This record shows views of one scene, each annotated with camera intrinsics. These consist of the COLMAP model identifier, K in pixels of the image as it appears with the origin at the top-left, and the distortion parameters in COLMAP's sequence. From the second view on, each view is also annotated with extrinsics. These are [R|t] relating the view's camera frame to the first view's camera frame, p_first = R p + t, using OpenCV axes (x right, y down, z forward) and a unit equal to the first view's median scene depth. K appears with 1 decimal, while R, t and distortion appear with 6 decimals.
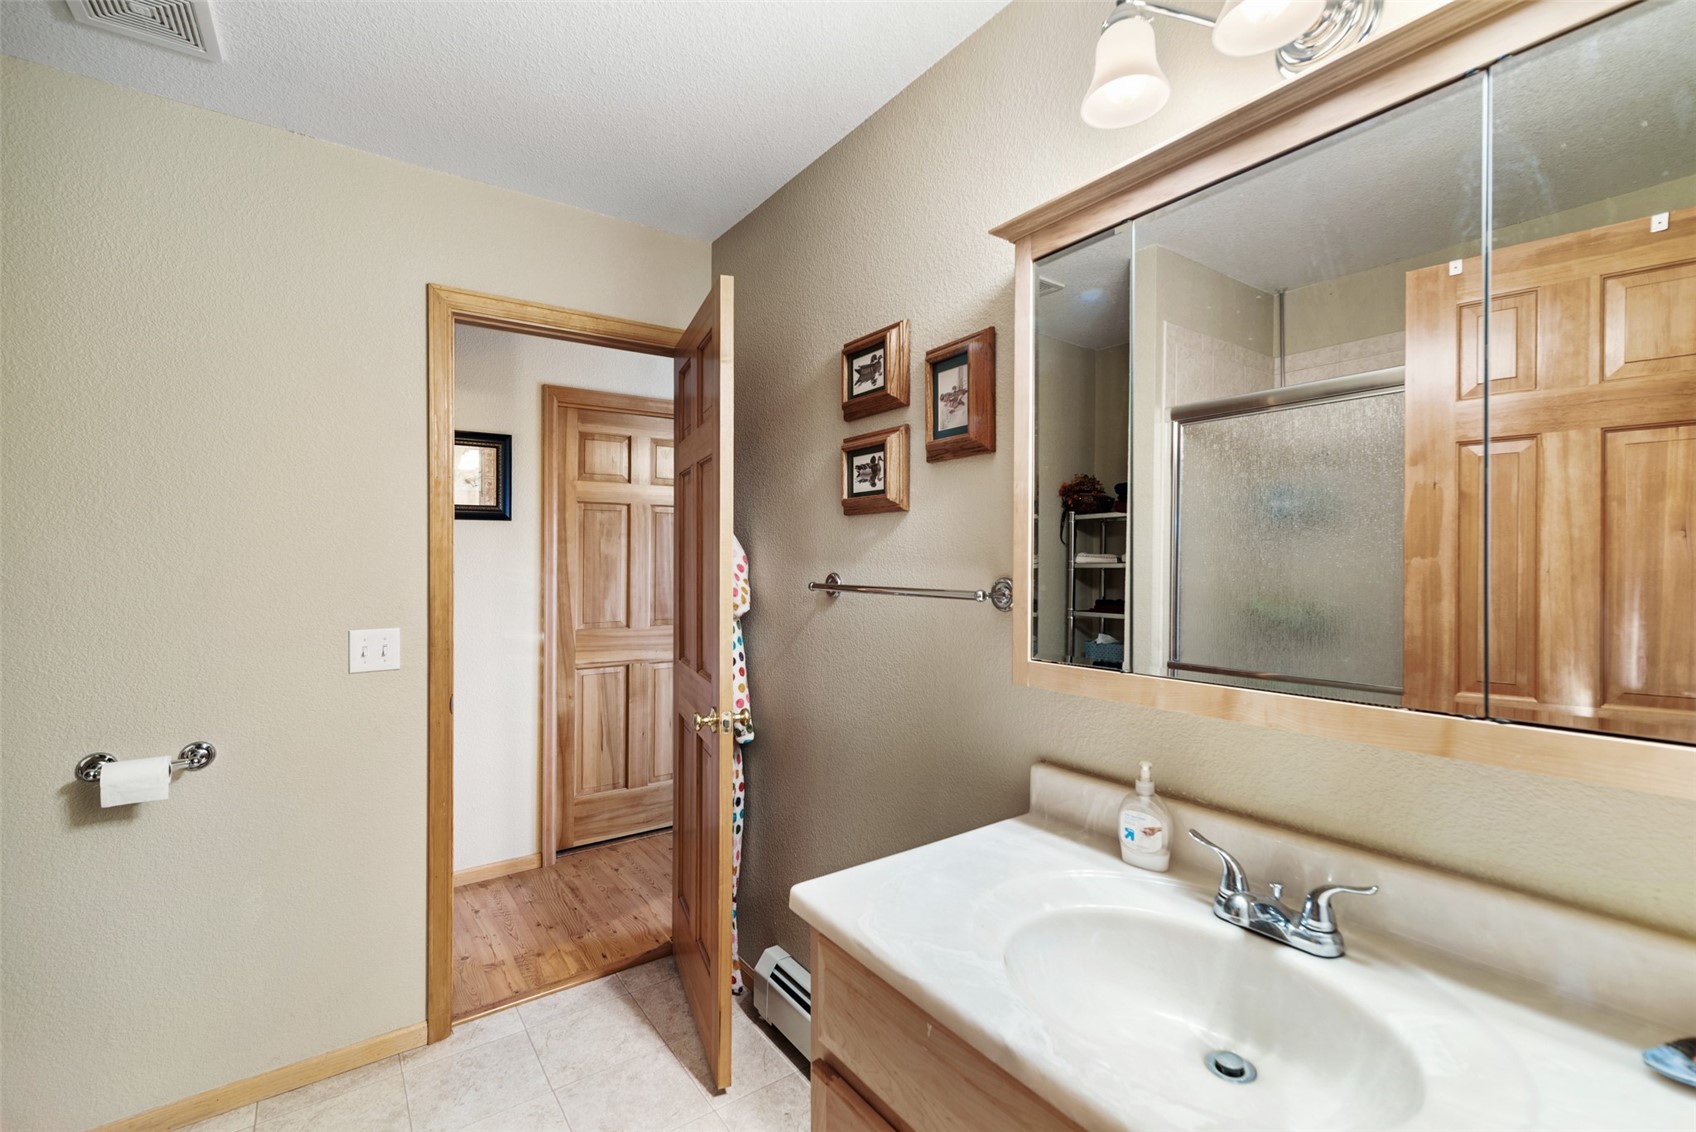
lens RADIAL K [[737.7, 0, 848.0], [0, 737.7, 566.0], [0, 0, 1]] dist [0.014829, 0.000089]
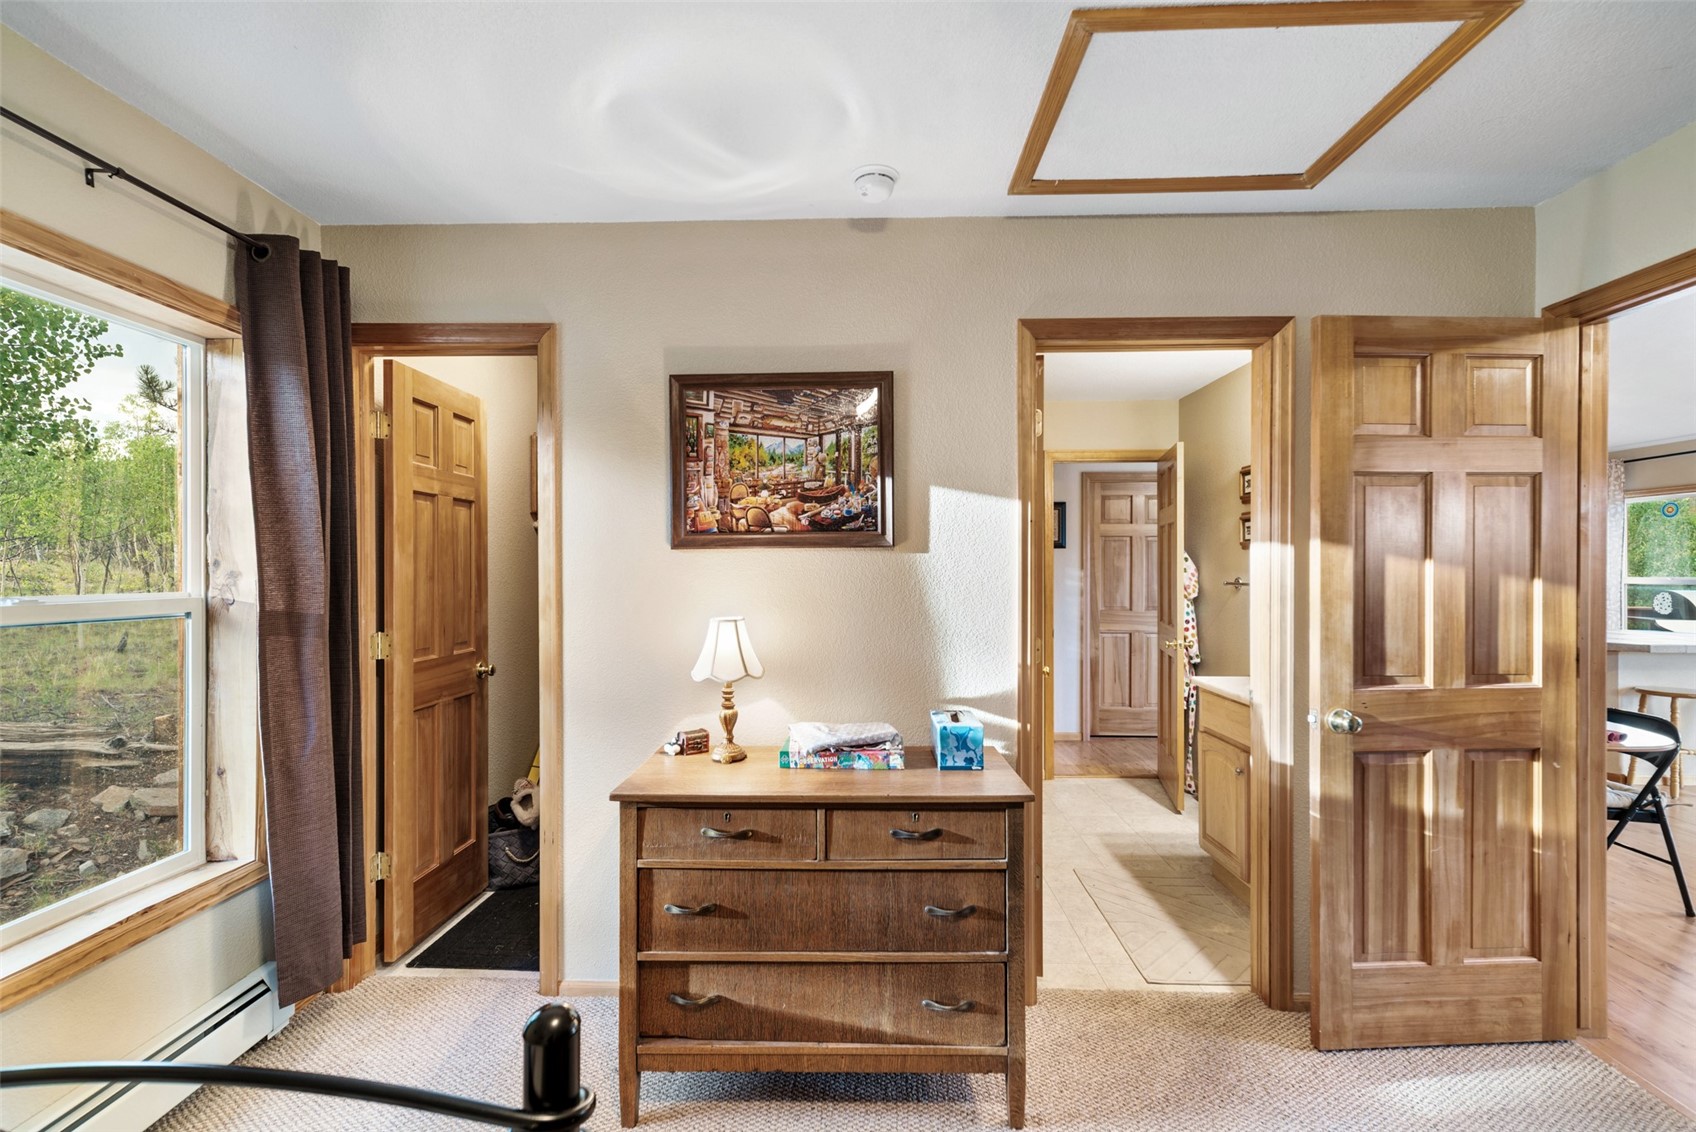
lens RADIAL K [[737.7, 0, 848.0], [0, 737.7, 566.0], [0, 0, 1]] dist [0.014829, 0.000089]
pose [[0.799961, -0.004066, -0.600039, 0.201069], [-0.002557, 0.999945, -0.010184, 0.001547], [0.600047, 0.009681, 0.799906, -0.747617]]
